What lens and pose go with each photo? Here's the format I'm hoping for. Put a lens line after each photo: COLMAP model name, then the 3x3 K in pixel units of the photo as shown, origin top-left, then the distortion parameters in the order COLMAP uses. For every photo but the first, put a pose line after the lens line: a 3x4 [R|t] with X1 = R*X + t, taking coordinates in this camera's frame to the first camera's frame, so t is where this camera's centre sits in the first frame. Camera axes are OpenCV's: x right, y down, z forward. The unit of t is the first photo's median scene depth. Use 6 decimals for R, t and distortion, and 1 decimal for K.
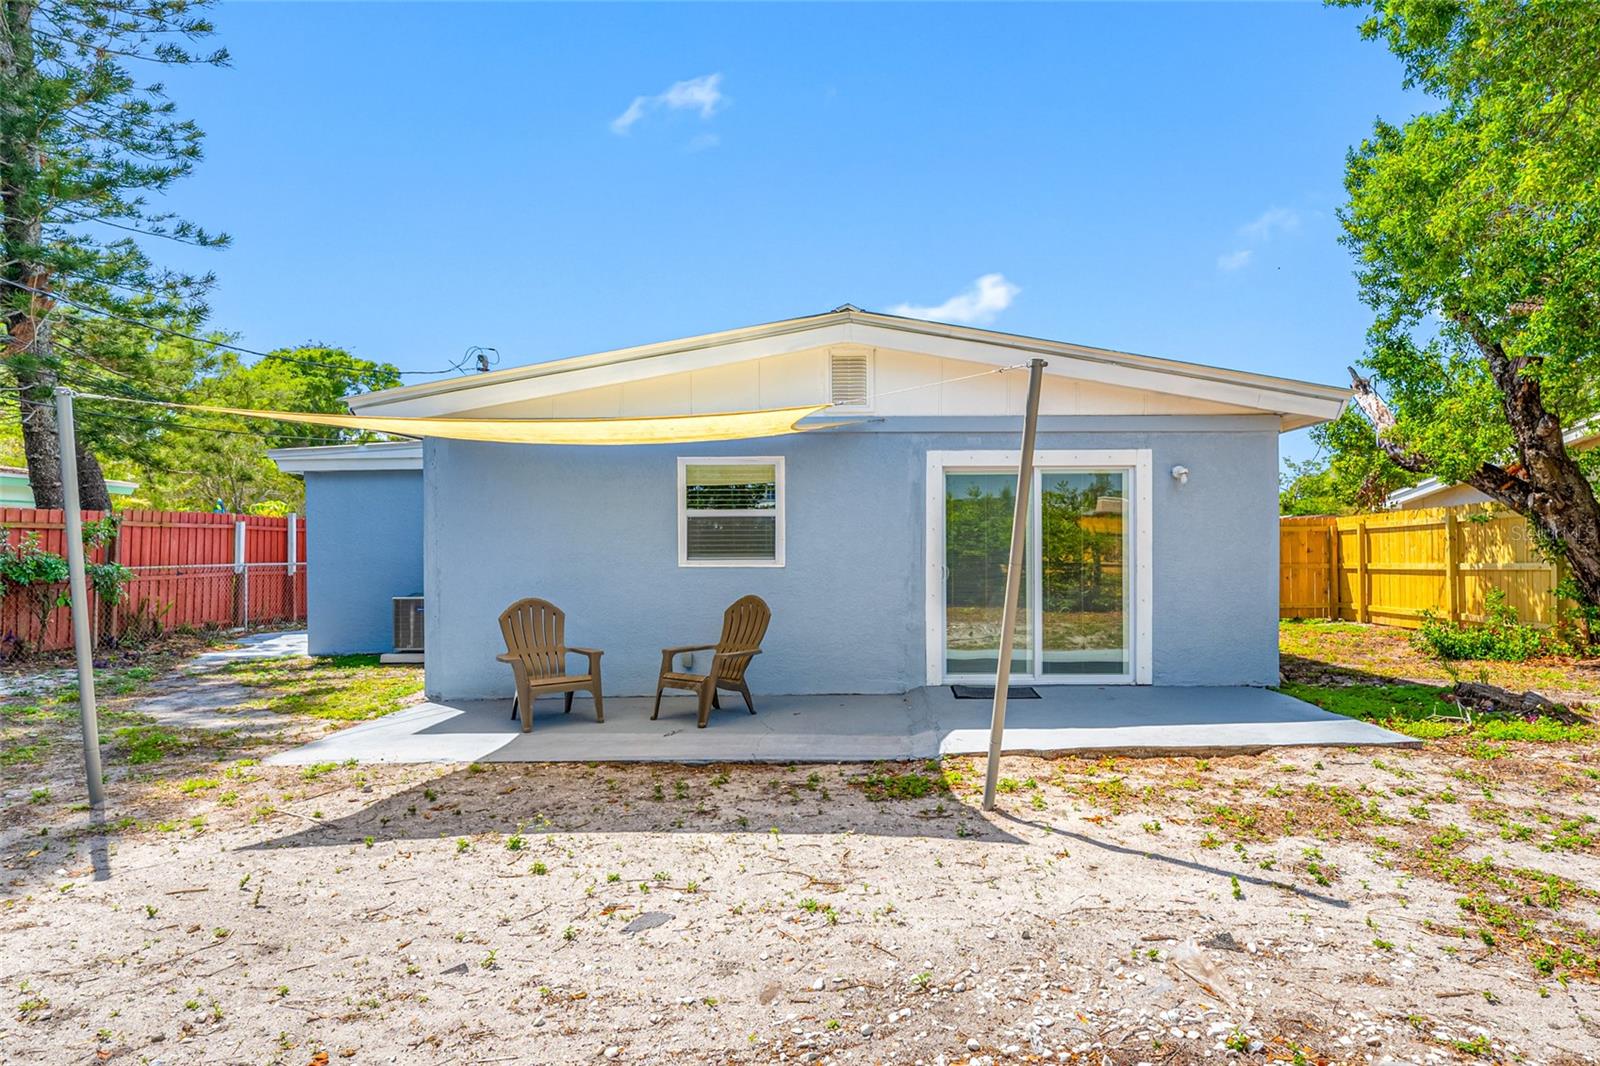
lens RADIAL K [[627.5, 0, 798.1], [0, 627.5, 548.4], [0, 0, 1]] dist [0.001455, 0.000066]
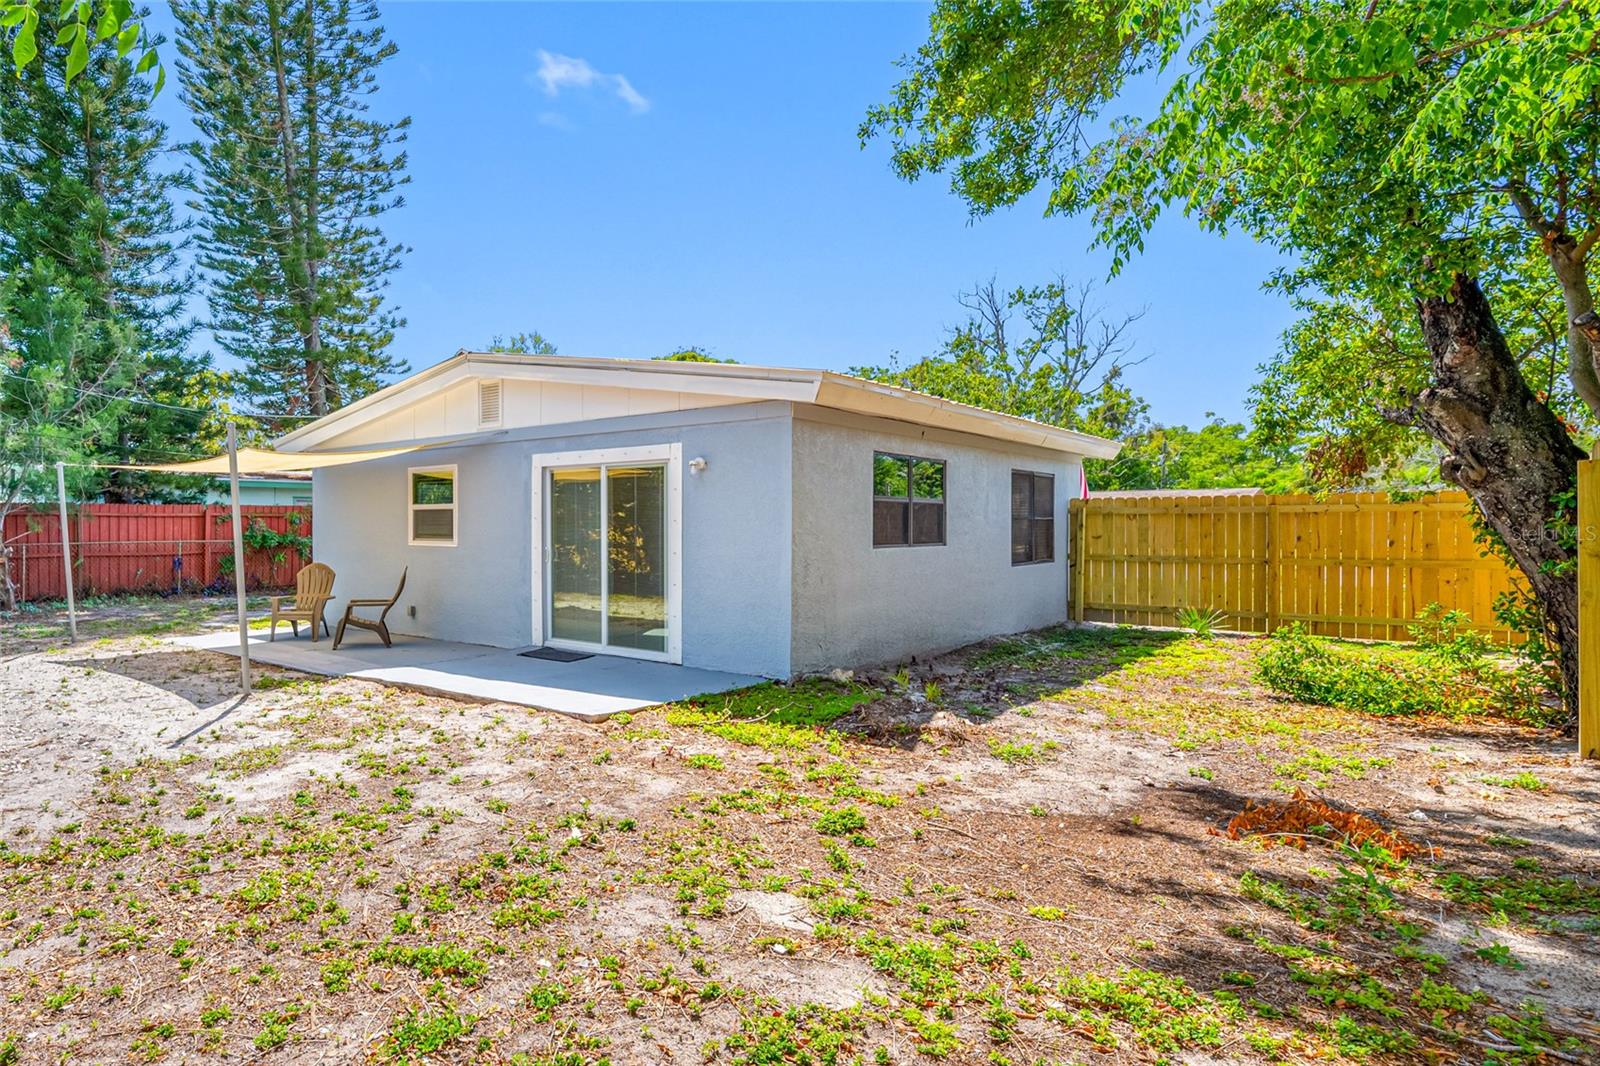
lens RADIAL K [[689.2, 0, 791.2], [0, 689.2, 528.5], [0, 0, 1]] dist [-0.002667, -0.000137]
pose [[0.862069, 0.007416, -0.506737, 1.329999], [-0.005174, 0.999970, 0.005833, -0.021425], [0.506765, -0.002406, 0.862081, 0.093064]]
